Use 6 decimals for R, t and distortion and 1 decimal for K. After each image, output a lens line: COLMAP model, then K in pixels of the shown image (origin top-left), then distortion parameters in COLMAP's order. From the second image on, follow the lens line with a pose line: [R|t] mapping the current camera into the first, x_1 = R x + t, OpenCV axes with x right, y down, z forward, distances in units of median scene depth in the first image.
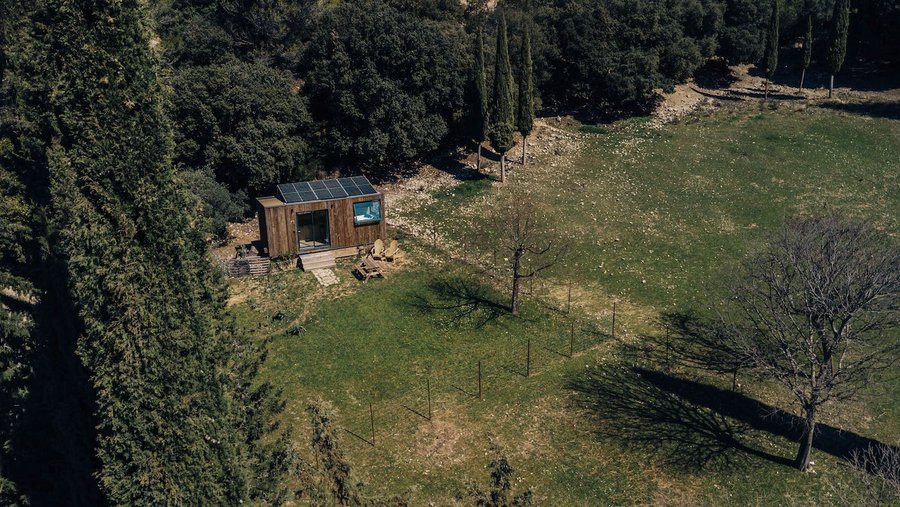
lens RADIAL K [[645.8, 0, 453.2], [0, 645.8, 257.2], [0, 0, 1]] dist [0.007047, 0.002758]
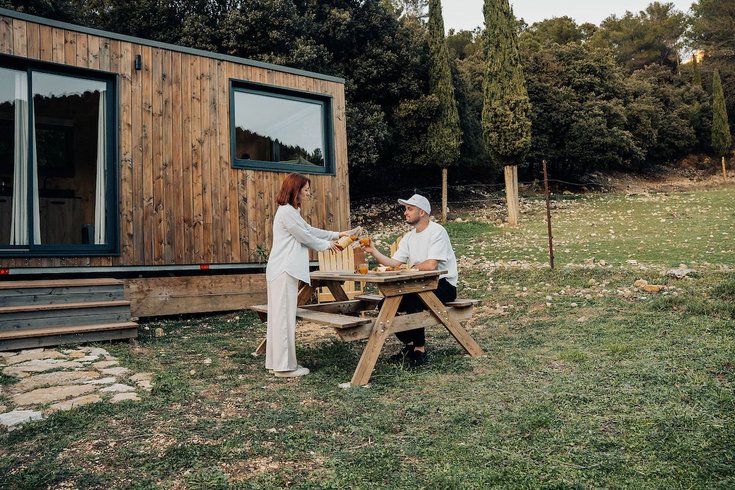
lens RADIAL K [[560.3, 0, 366.6], [0, 560.3, 233.3], [0, 0, 1]] dist [-0.140501, 0.164494]
pose [[0.982764, -0.008574, 0.184664, -0.120161], [0.076809, 0.927558, -0.365701, 0.039775], [-0.168151, 0.373582, 0.912229, 0.688196]]
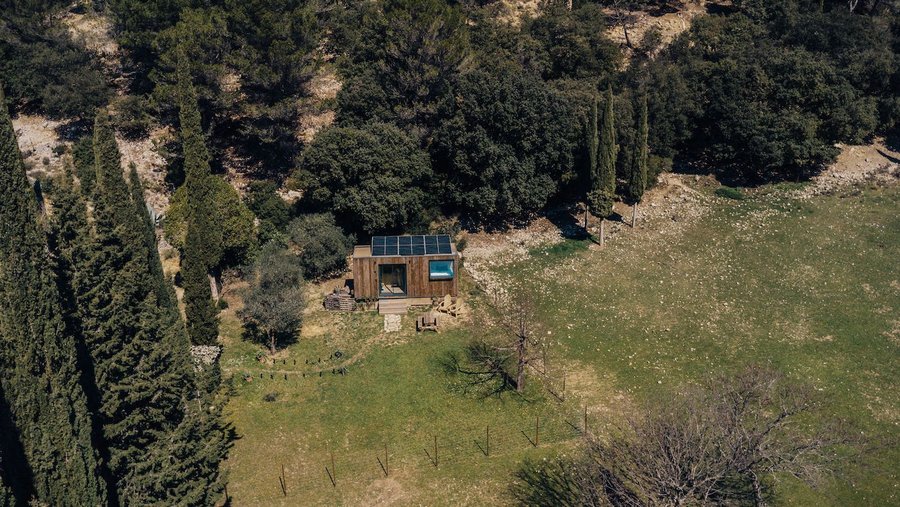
lens RADIAL K [[650.0, 0, 452.0], [0, 650.0, 253.3], [0, 0, 1]] dist [0.040500, -0.062424]
pose [[0.930971, 0.123284, -0.343648, 0.232566], [-0.122962, 0.992149, 0.022821, -0.106971], [0.343764, 0.021010, 0.938821, -0.059172]]
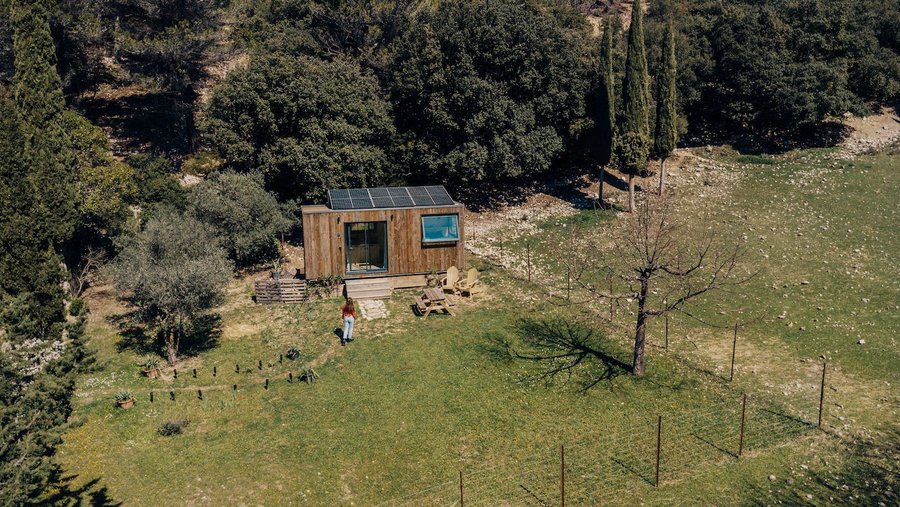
lens RADIAL K [[650.0, 0, 452.0], [0, 650.0, 253.3], [0, 0, 1]] dist [0.040500, -0.062424]
pose [[0.978564, 0.040445, -0.201935, 0.028641], [-0.064839, 0.991167, -0.115685, 0.037436], [0.195472, 0.126299, 0.972543, 0.231591]]
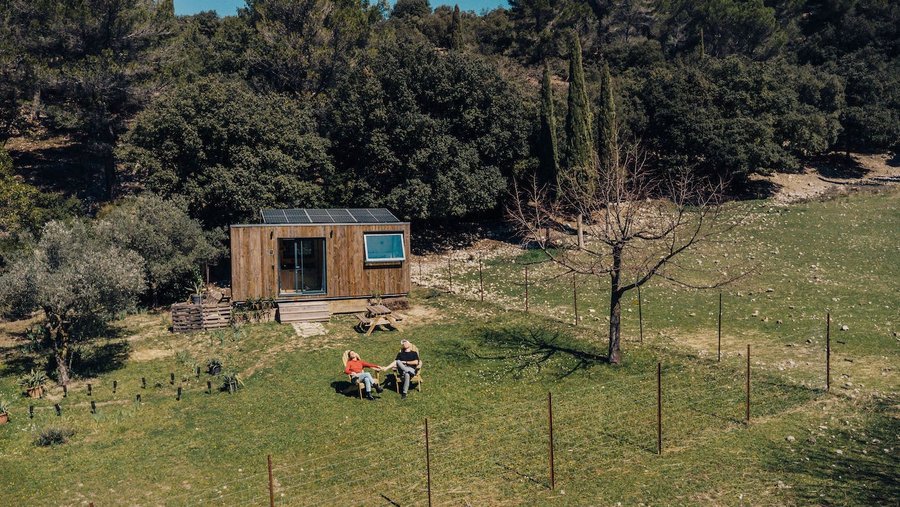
lens RADIAL K [[650.0, 0, 452.0], [0, 650.0, 253.3], [0, 0, 1]] dist [0.040500, -0.062424]
pose [[0.994109, 0.001906, -0.108365, 0.011842], [-0.031360, 0.962134, -0.270767, 0.102446], [0.103745, 0.272570, 0.956526, 0.292954]]
